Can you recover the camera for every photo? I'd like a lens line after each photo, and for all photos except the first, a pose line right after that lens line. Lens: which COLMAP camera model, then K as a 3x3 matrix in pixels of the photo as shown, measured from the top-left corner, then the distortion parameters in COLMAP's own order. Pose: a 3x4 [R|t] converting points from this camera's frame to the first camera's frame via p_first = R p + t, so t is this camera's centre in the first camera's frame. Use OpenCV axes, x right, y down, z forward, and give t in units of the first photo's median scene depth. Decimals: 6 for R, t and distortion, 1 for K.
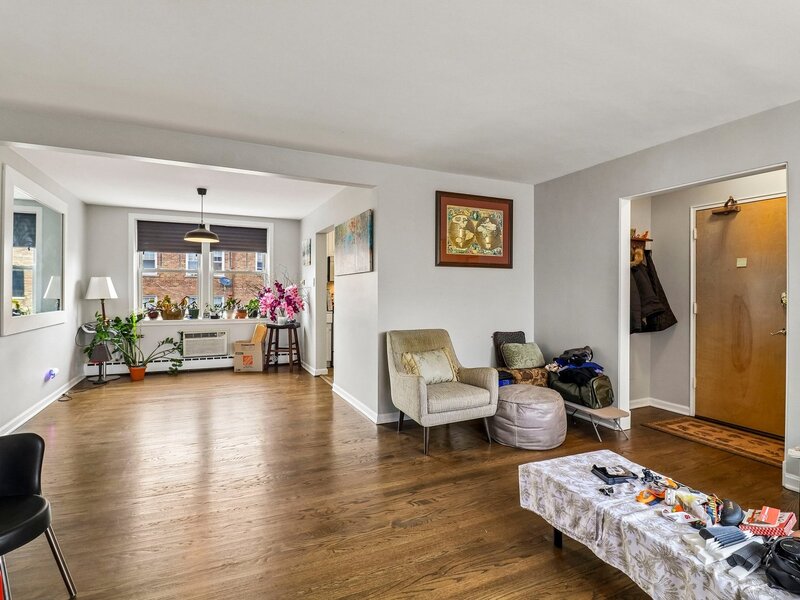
lens RADIAL K [[417.2, 0, 400.2], [0, 417.2, 292.4], [0, 0, 1]] dist [-0.000598, -0.012992]
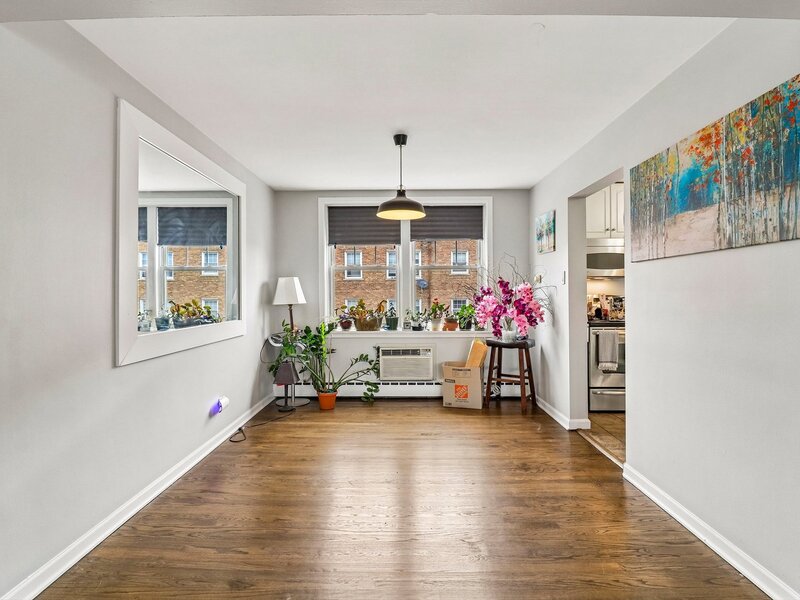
lens RADIAL K [[417.2, 0, 399.3], [0, 417.2, 292.3], [0, 0, 1]] dist [-0.000598, -0.012992]
pose [[0.901641, -0.010035, -0.432369, -0.159181], [0.008155, 0.999948, -0.006202, -0.000749], [0.432408, 0.002067, 0.901676, 0.331544]]
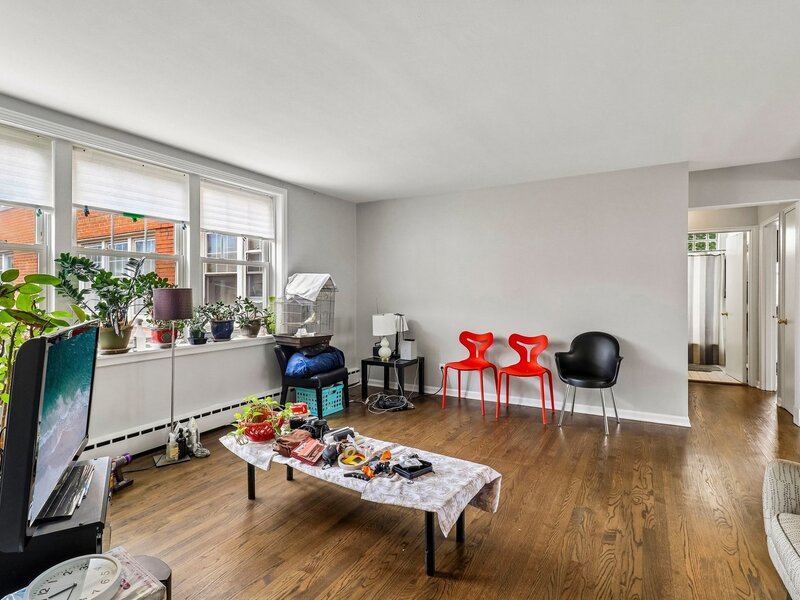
lens RADIAL K [[417.2, 0, 403.3], [0, 417.2, 298.1], [0, 0, 1]] dist [-0.000598, -0.012992]
pose [[-0.820513, 0.003459, -0.571617, 0.356323], [-0.000226, 0.999980, 0.006375, 0.002495], [0.571628, 0.005360, -0.820496, 0.581428]]
